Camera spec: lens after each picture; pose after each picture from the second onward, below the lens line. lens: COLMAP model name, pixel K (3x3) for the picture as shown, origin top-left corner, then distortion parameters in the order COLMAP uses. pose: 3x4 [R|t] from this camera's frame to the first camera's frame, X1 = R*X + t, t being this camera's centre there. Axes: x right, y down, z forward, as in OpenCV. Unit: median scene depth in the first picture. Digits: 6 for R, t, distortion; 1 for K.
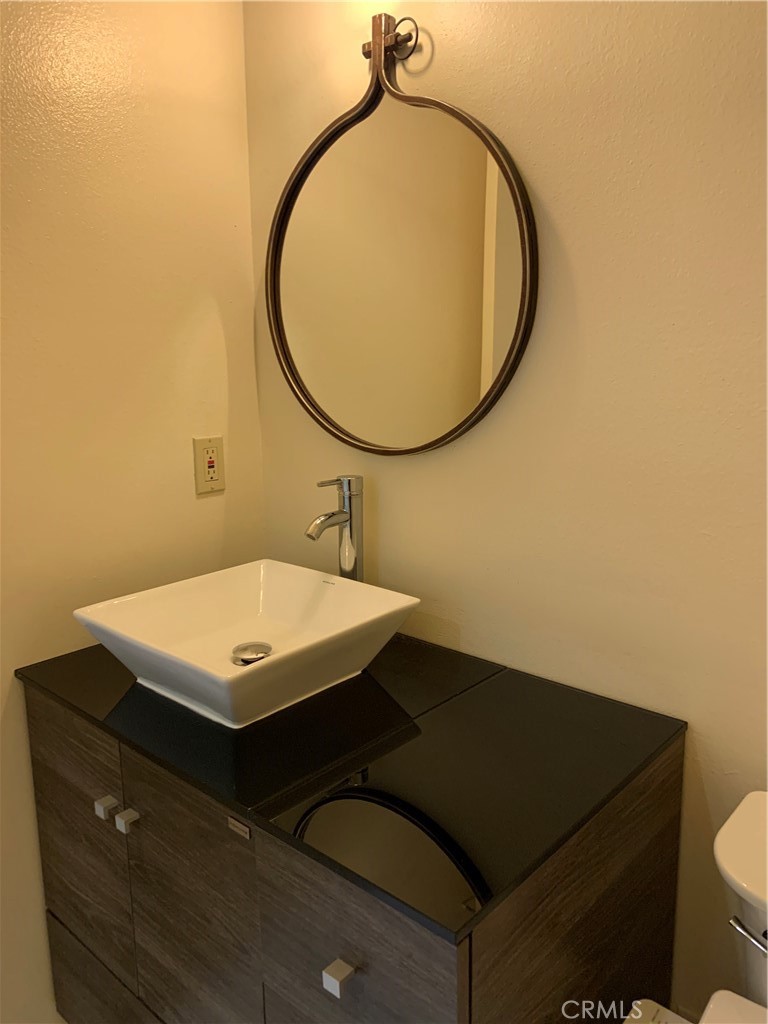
lens RADIAL K [[795.2, 0, 383.1], [0, 795.2, 460.5], [0, 0, 1]] dist [-0.002654, -0.002555]
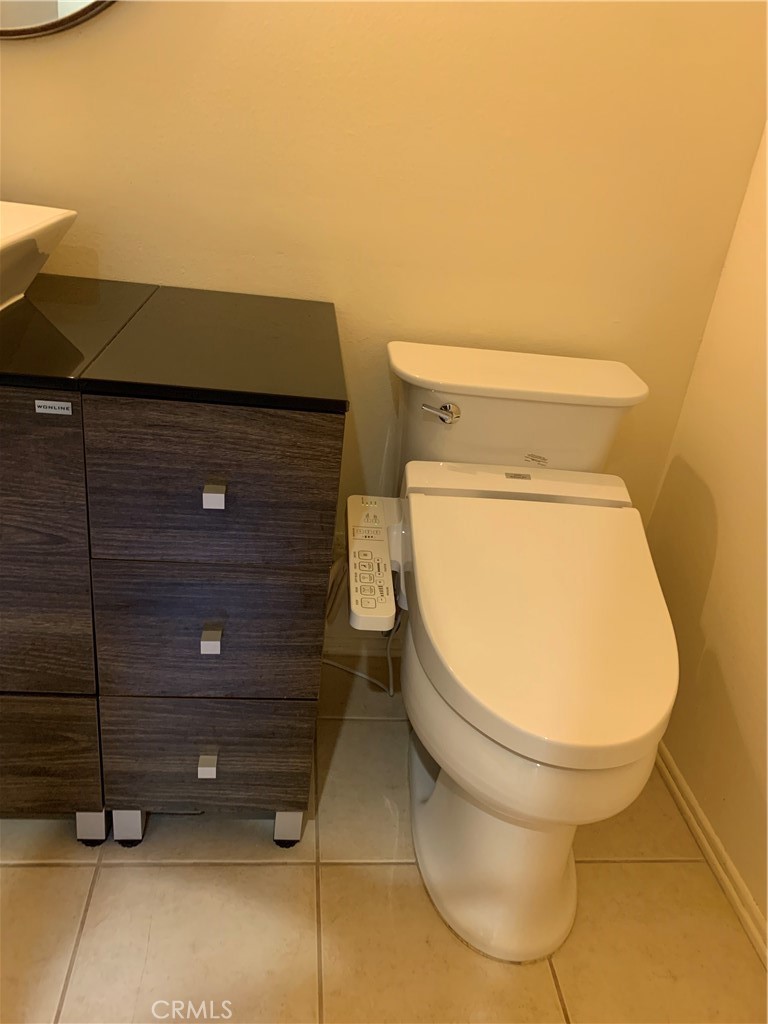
lens RADIAL K [[778.0, 0, 384.0], [0, 778.0, 512.0], [0, 0, 1]] dist [0.037229, -0.067315]
pose [[0.673464, -0.240404, 0.699037, -0.577747], [-0.009972, 0.942600, 0.333774, 0.267369], [-0.739153, -0.231756, 0.632410, 0.115764]]
